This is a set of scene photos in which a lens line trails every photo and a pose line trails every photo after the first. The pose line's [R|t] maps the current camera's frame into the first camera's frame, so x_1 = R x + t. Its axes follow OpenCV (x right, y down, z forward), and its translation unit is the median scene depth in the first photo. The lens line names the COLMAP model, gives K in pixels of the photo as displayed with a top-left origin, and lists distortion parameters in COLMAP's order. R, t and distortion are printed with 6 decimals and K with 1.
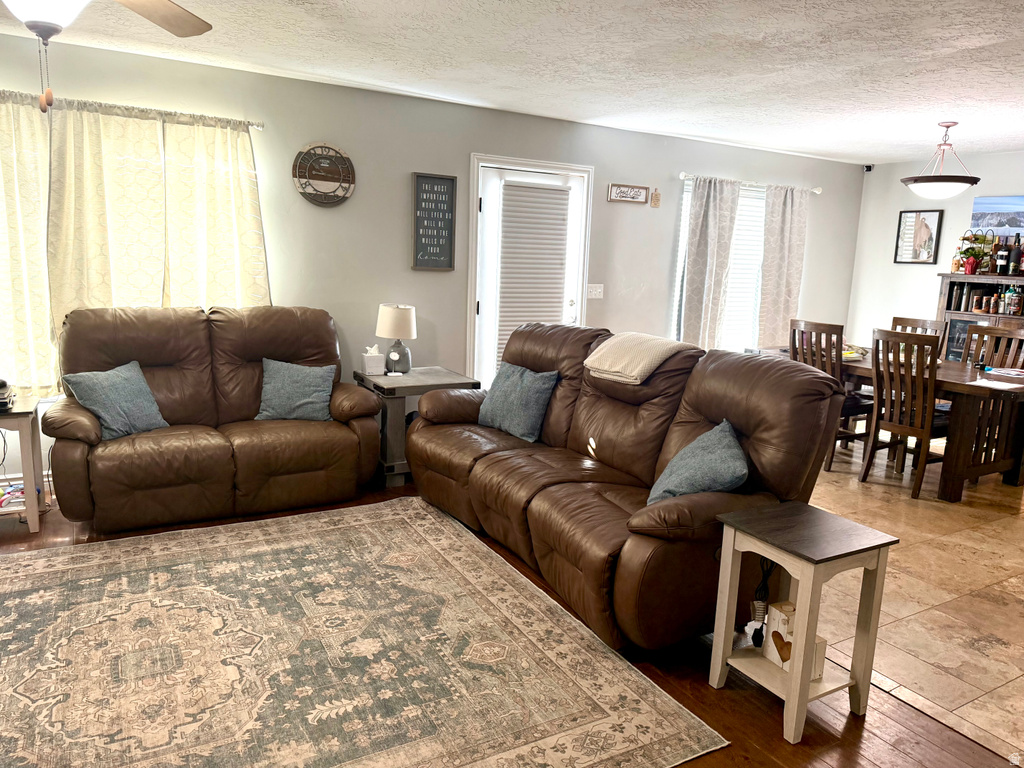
lens RADIAL K [[727.7, 0, 515.2], [0, 727.7, 378.8], [0, 0, 1]] dist [0.059761, -0.080838]
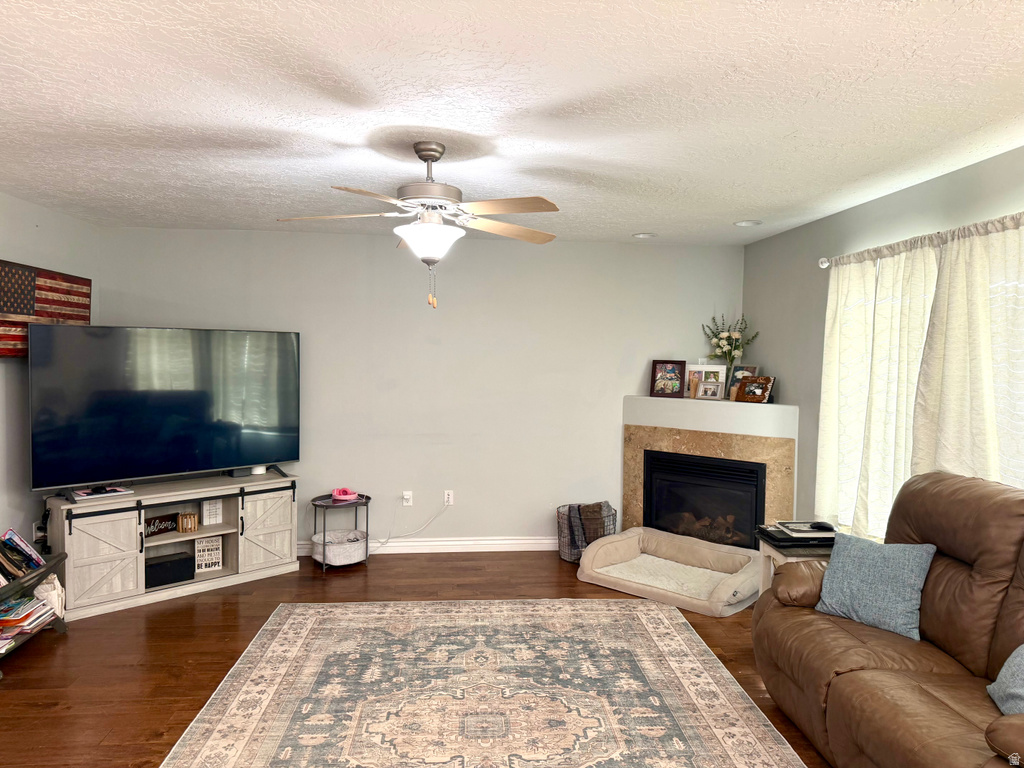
lens RADIAL K [[727.7, 0, 515.2], [0, 727.7, 378.8], [0, 0, 1]] dist [0.059761, -0.080838]
pose [[-0.429221, -0.012699, -0.903110, 0.351200], [-0.179106, 0.981241, 0.071326, -0.164100], [0.885263, 0.192367, -0.423444, 0.871021]]
